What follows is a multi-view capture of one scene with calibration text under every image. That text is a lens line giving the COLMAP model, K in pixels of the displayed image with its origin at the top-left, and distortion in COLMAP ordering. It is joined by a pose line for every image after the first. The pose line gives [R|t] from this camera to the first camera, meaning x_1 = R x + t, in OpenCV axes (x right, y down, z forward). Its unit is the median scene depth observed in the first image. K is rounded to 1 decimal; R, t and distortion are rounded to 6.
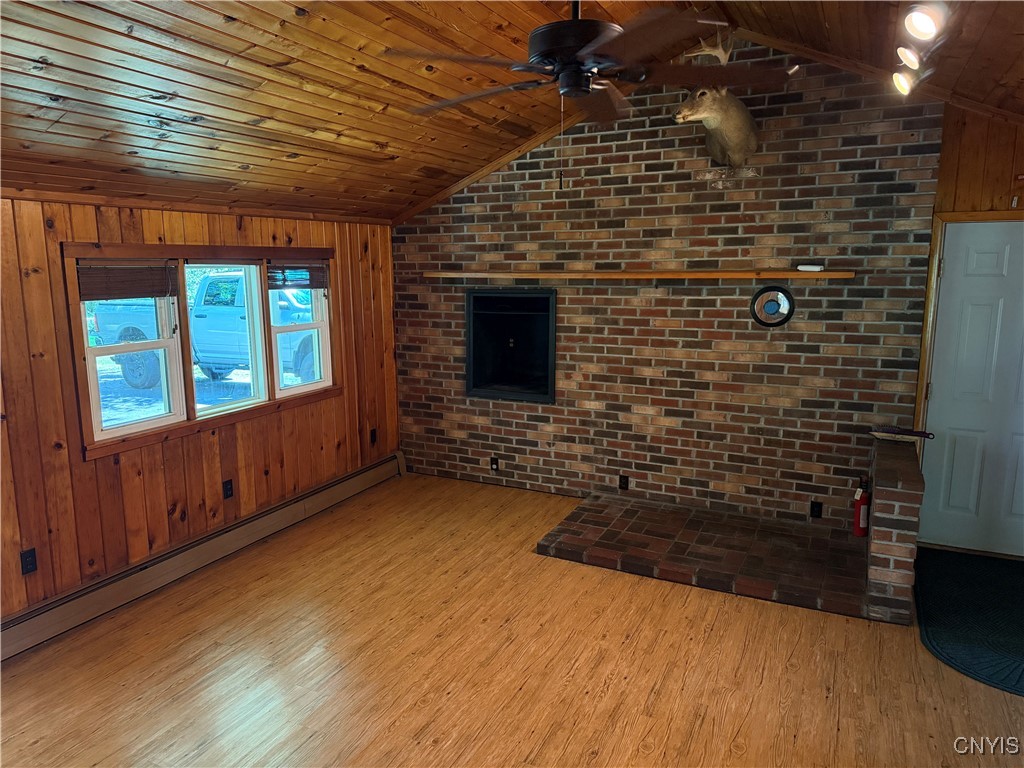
lens RADIAL K [[724.2, 0, 496.3], [0, 724.2, 394.2], [0, 0, 1]] dist [0.155317, -0.278614]
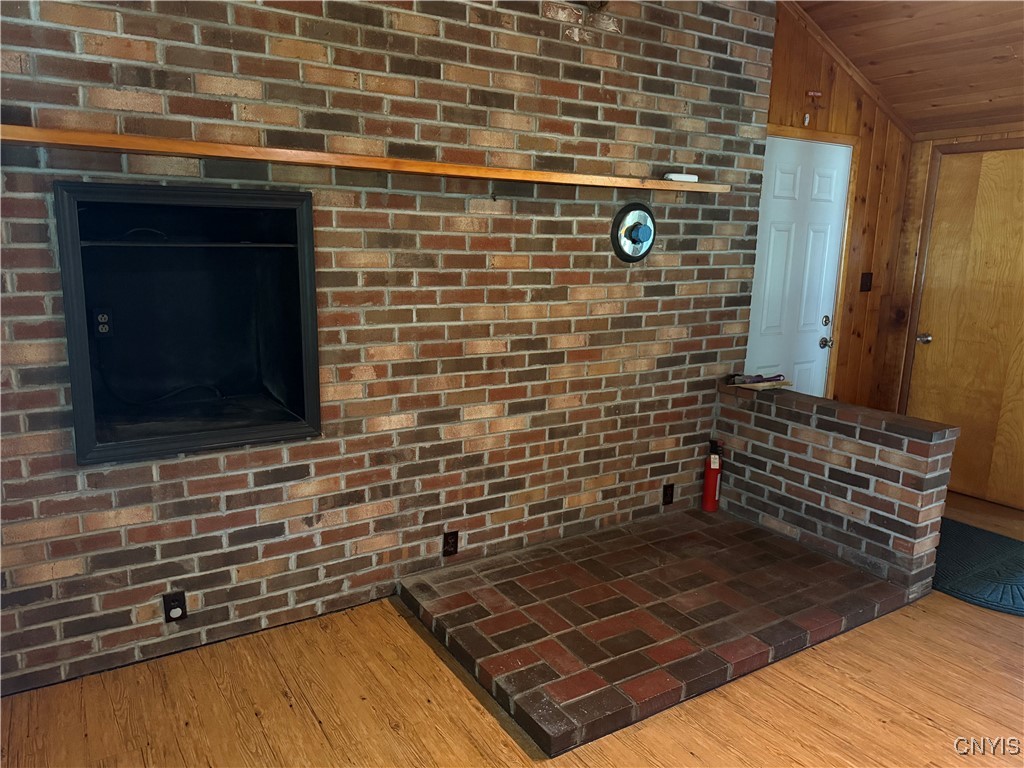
lens RADIAL K [[724.2, 0, 496.3], [0, 724.2, 394.2], [0, 0, 1]] dist [0.155317, -0.278614]
pose [[0.511353, -0.157849, 0.844750, -0.289730], [0.137112, 0.985380, 0.101129, -0.051225], [-0.848362, 0.064112, 0.525520, 0.696312]]
